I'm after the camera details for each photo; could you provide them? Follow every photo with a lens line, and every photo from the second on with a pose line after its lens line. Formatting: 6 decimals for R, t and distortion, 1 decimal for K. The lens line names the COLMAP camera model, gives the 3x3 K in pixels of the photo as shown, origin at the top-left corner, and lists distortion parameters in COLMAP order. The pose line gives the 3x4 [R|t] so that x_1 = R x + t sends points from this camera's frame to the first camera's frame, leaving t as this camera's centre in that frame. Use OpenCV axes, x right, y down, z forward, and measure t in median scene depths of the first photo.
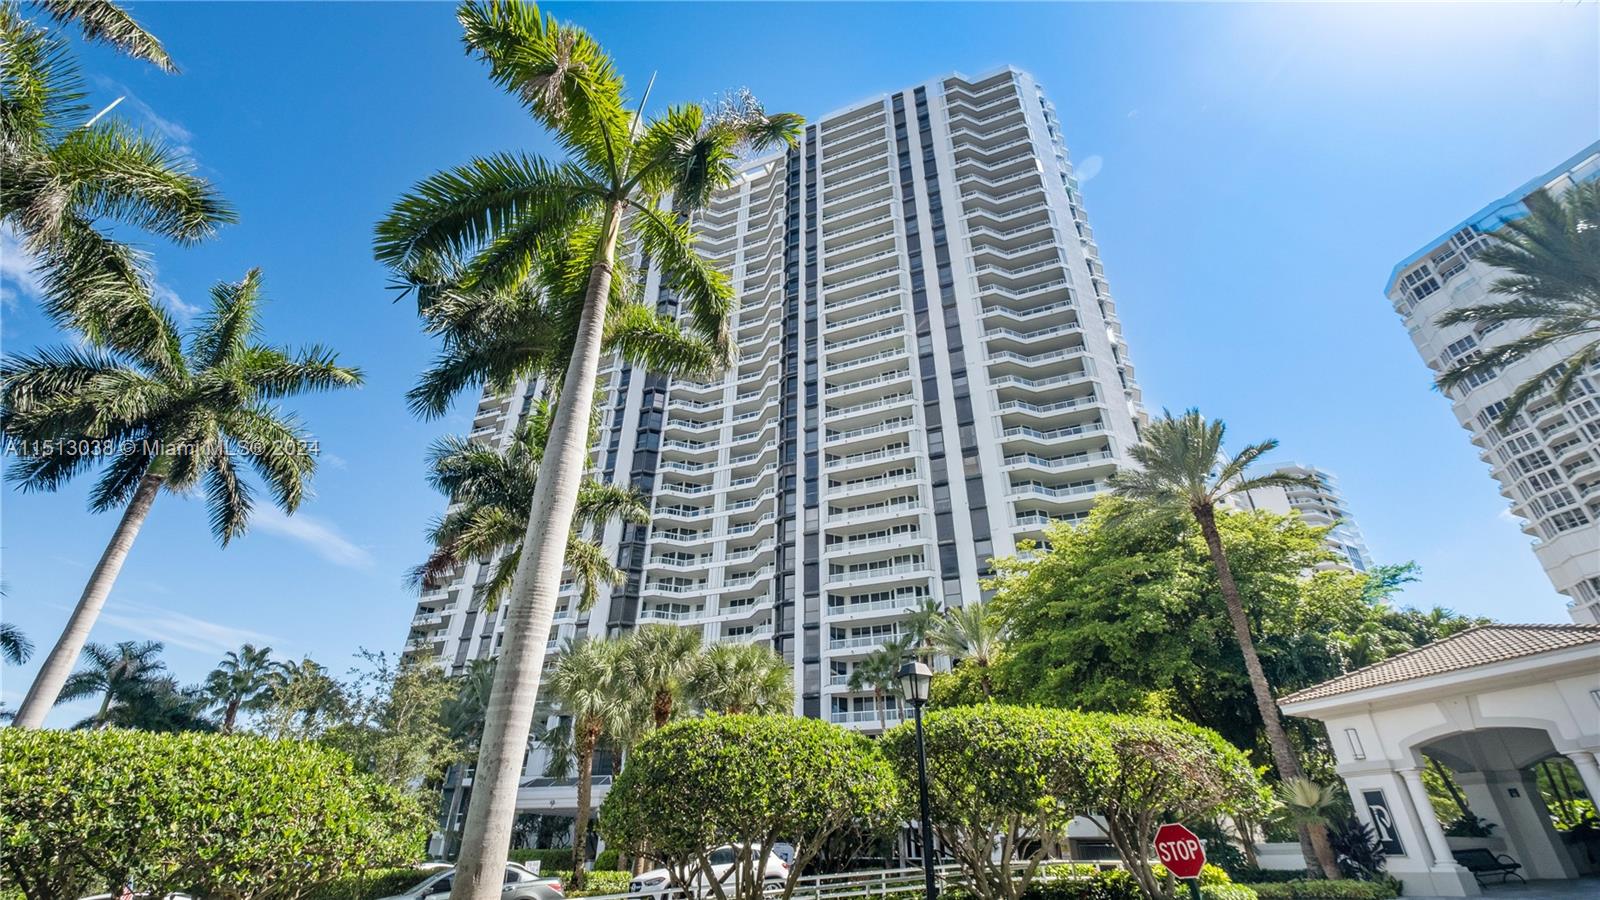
lens RADIAL K [[710.0, 0, 800.0], [0, 710.0, 450.0], [0, 0, 1]] dist [0.052694, 0.000095]
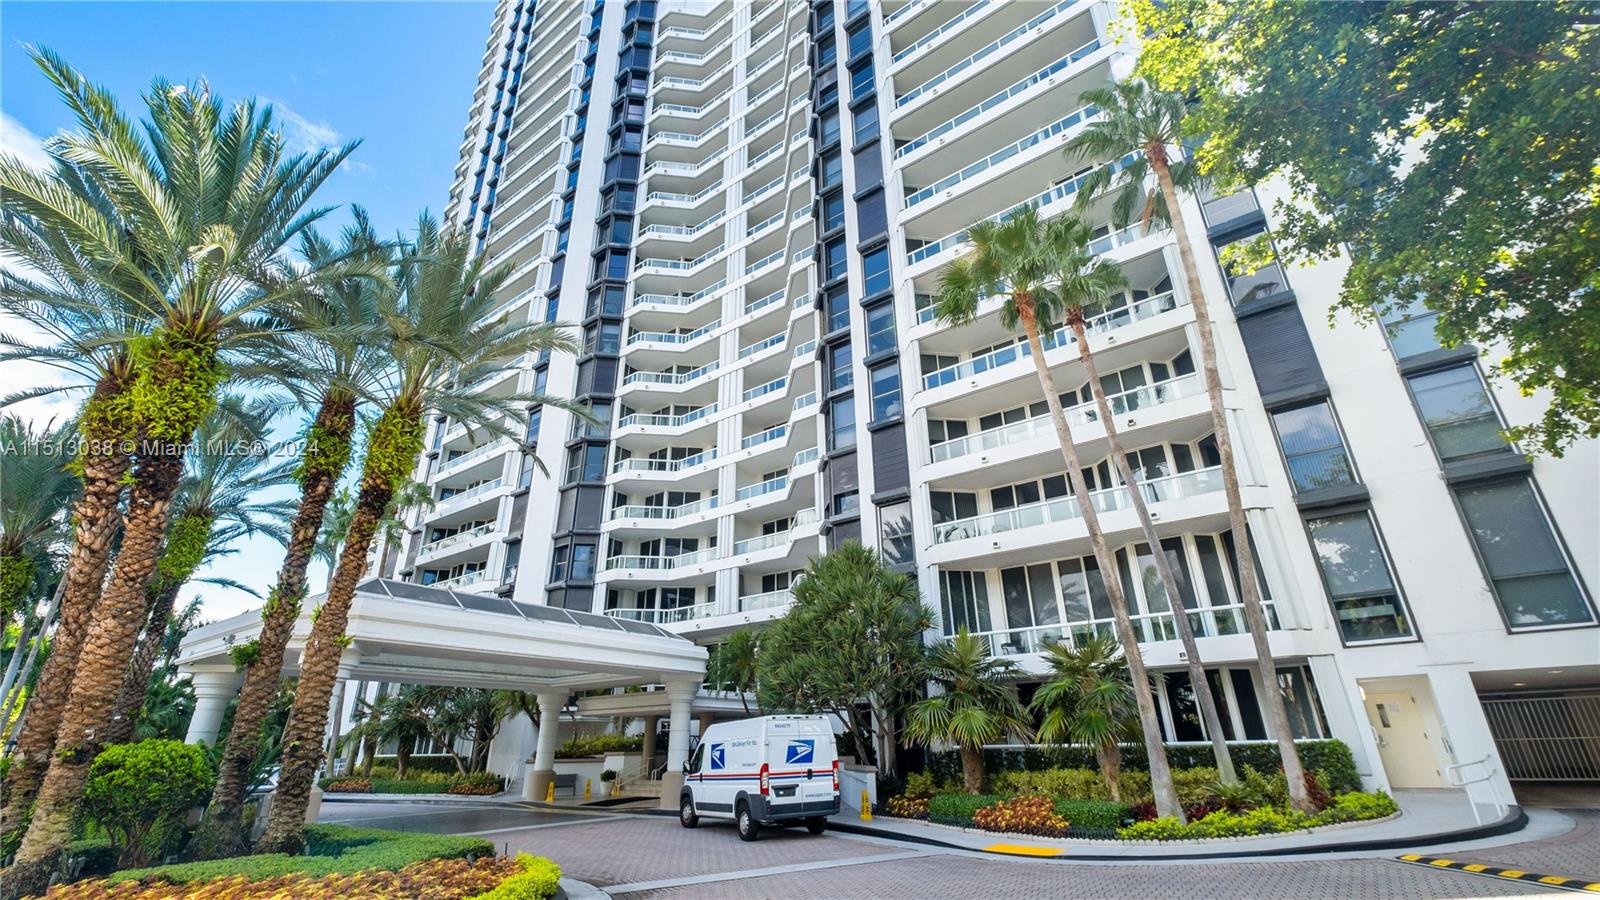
lens RADIAL K [[710.0, 0, 800.0], [0, 710.0, 450.0], [0, 0, 1]] dist [0.052694, 0.000095]
pose [[0.969930, -0.121120, -0.211108, 0.048171], [0.147052, 0.982794, 0.111766, 0.108162], [0.193938, -0.139449, 0.971052, 0.525202]]
